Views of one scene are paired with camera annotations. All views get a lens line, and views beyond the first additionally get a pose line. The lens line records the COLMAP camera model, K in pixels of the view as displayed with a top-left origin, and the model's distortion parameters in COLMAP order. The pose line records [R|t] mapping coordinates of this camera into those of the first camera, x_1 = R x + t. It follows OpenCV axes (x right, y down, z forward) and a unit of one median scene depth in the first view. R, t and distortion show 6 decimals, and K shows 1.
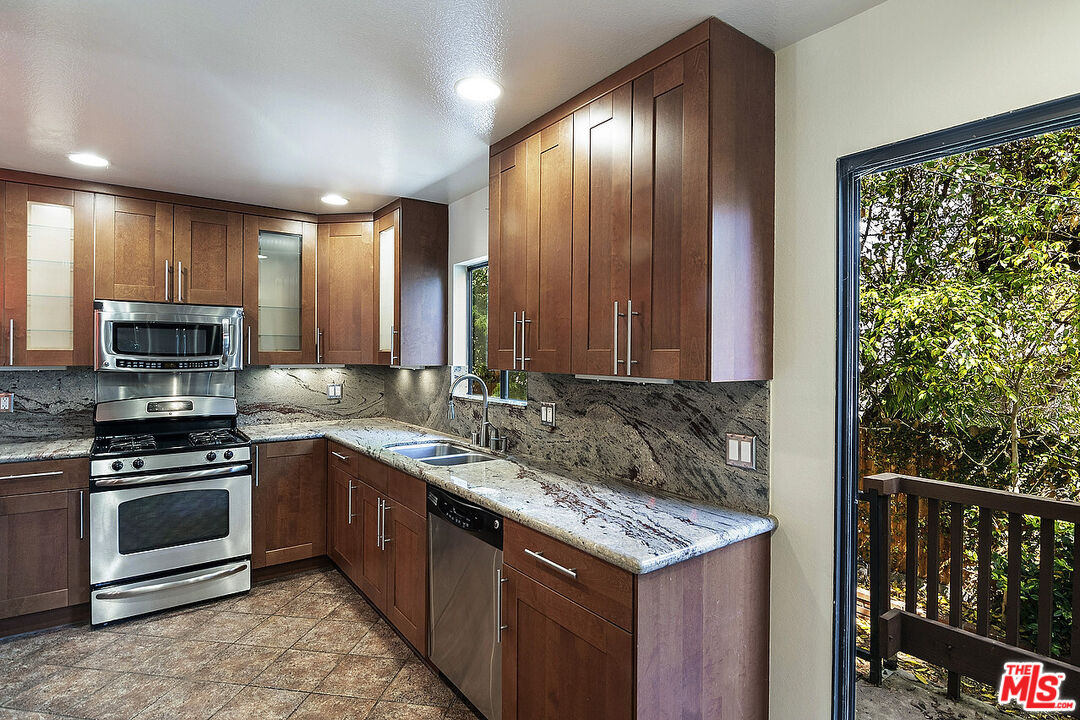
lens RADIAL K [[571.8, 0, 546.8], [0, 571.8, 352.7], [0, 0, 1]] dist [-0.017180, 0.000709]
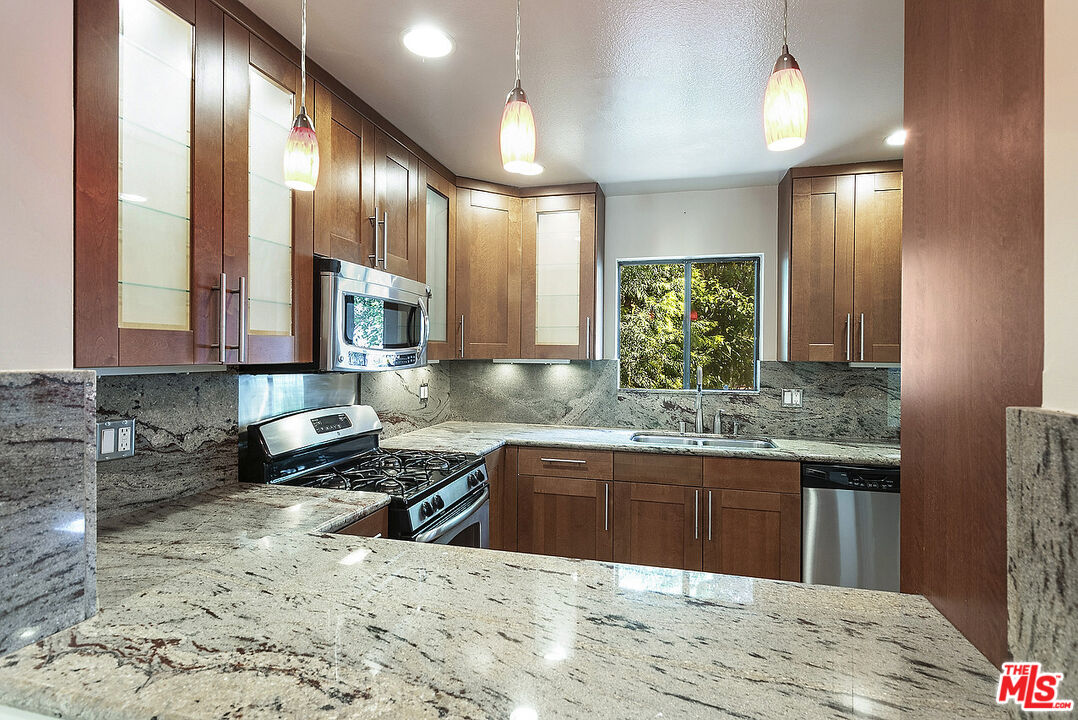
lens RADIAL K [[544.5, 0, 547.1], [0, 544.5, 355.3], [0, 0, 1]] dist [0.017617, -0.001001]
pose [[0.769719, -0.001314, 0.638382, -1.028951], [-0.005003, 0.999955, 0.008090, 0.009579], [-0.638363, -0.009421, 0.769678, 0.399968]]
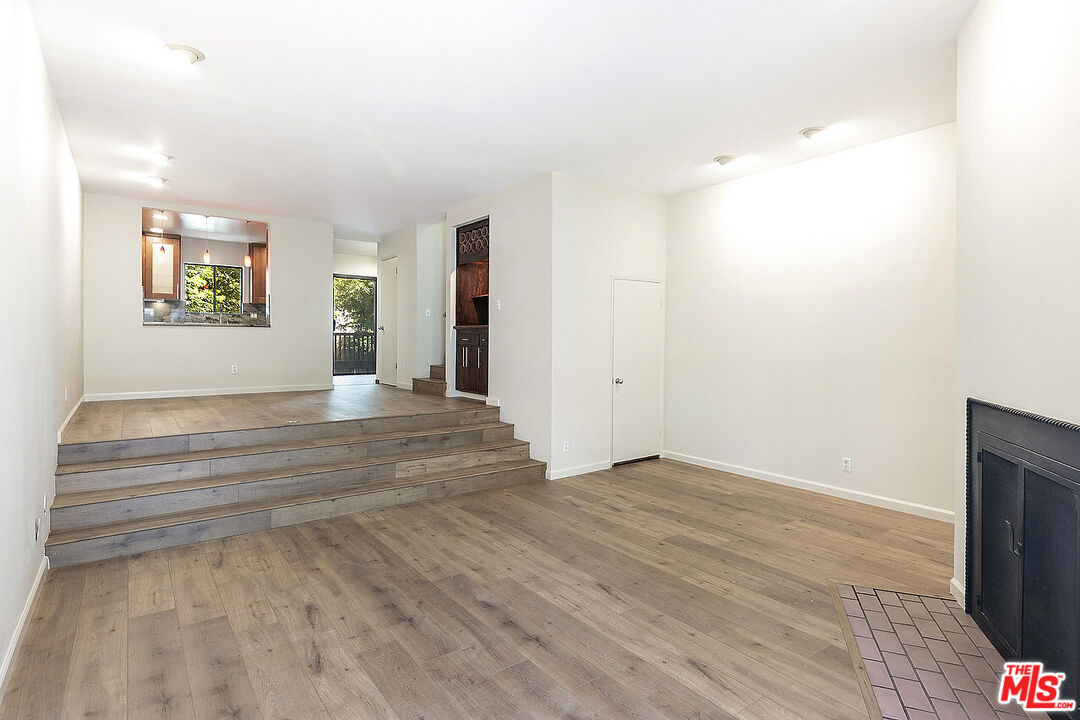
lens RADIAL K [[545.5, 0, 527.7], [0, 545.5, 338.5], [0, 0, 1]] dist [0.017617, -0.001001]
pose [[0.020363, -0.008708, 0.999755, -3.269778], [-0.007638, 0.999932, 0.008866, 0.199219], [-0.999763, -0.007817, 0.020295, -0.815661]]
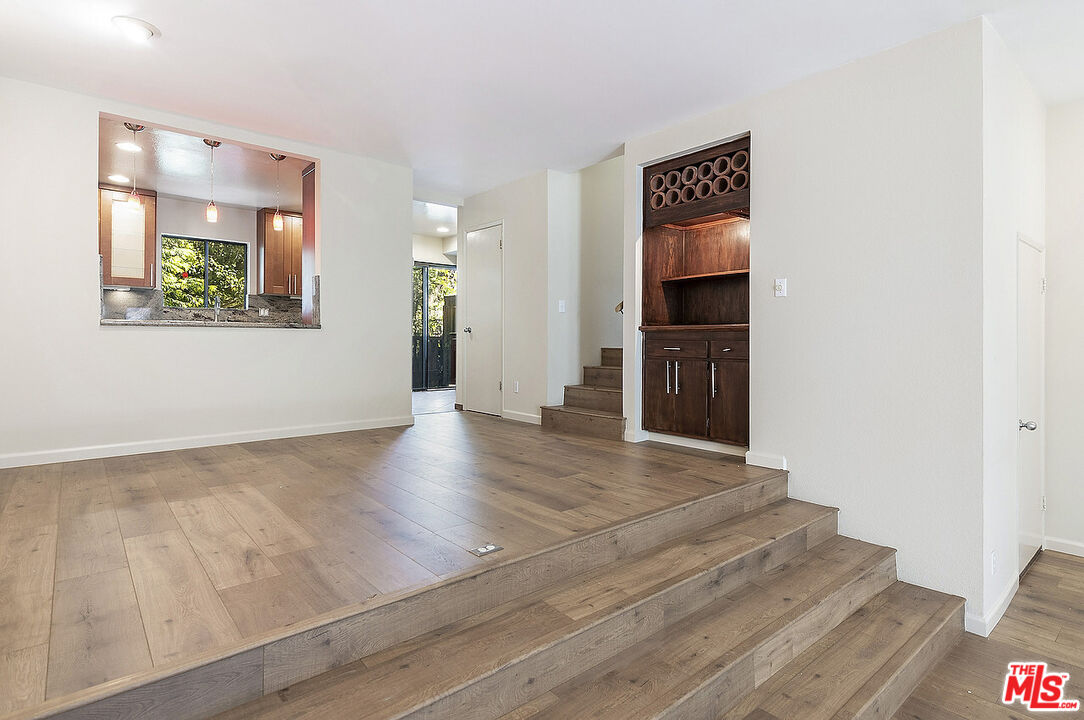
lens RADIAL K [[547.5, 0, 553.0], [0, 547.5, 337.0], [0, 0, 1]] dist [0.017617, -0.001001]
pose [[-0.069896, -0.000113, 0.997554, -2.392187], [-0.006986, 0.999976, -0.000376, 0.199917], [-0.997530, -0.006995, -0.069895, -0.142855]]
